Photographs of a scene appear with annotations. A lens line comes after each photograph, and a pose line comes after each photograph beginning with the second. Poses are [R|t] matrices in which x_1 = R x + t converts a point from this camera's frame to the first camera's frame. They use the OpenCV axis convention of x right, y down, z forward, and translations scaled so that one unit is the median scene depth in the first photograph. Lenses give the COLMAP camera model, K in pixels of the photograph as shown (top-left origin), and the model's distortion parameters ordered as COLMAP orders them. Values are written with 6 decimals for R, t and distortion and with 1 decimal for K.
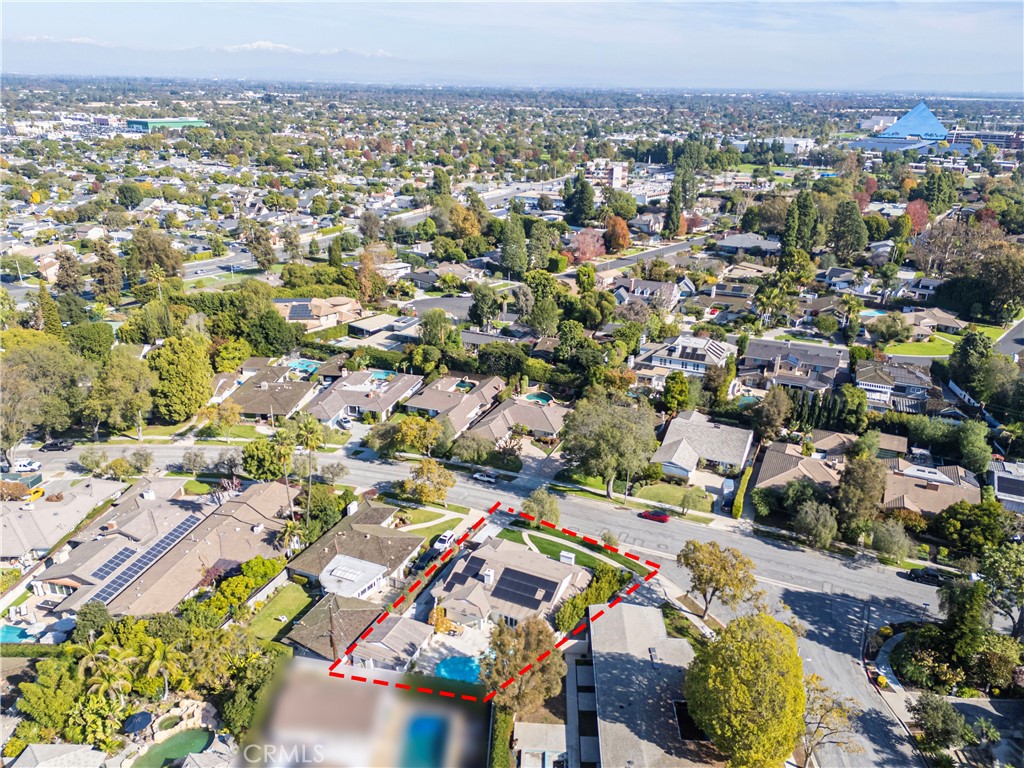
lens RADIAL K [[744.1, 0, 512.0], [0, 744.1, 384.0], [0, 0, 1]] dist [0.090446, -0.106778]
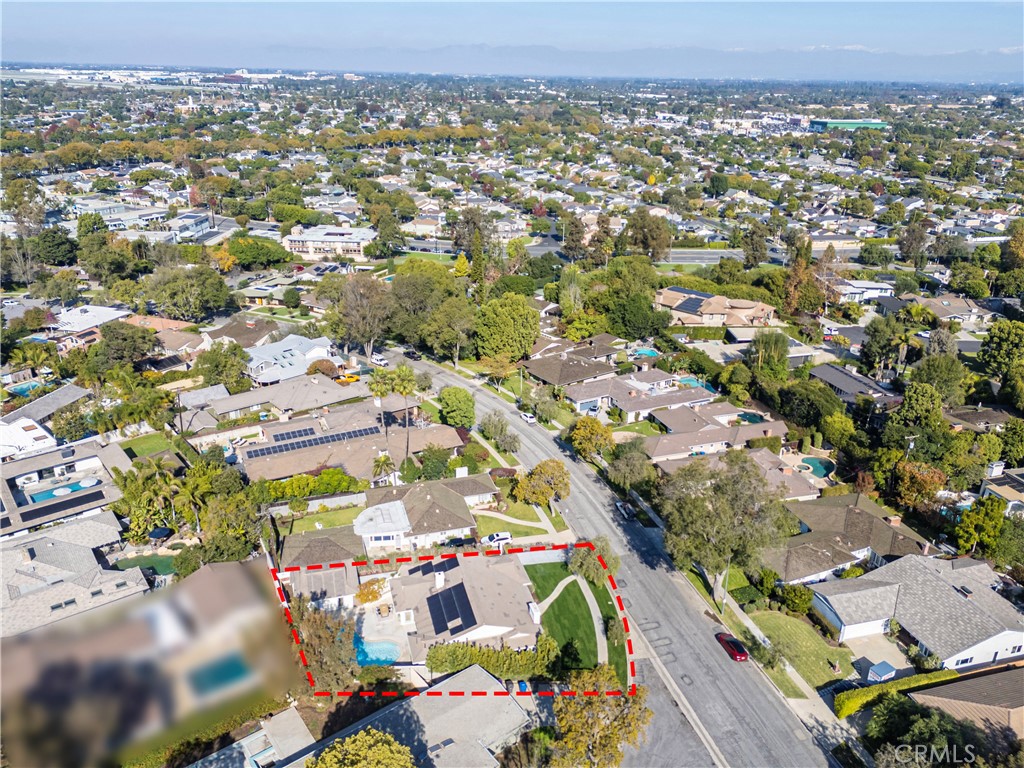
lens RADIAL K [[744.1, 0, 512.0], [0, 744.1, 384.0], [0, 0, 1]] dist [0.090446, -0.106778]
pose [[0.646707, 0.285316, -0.707365, 0.407834], [-0.289845, 0.949760, 0.118096, -0.069098], [0.705521, 0.128652, 0.696913, 0.267974]]
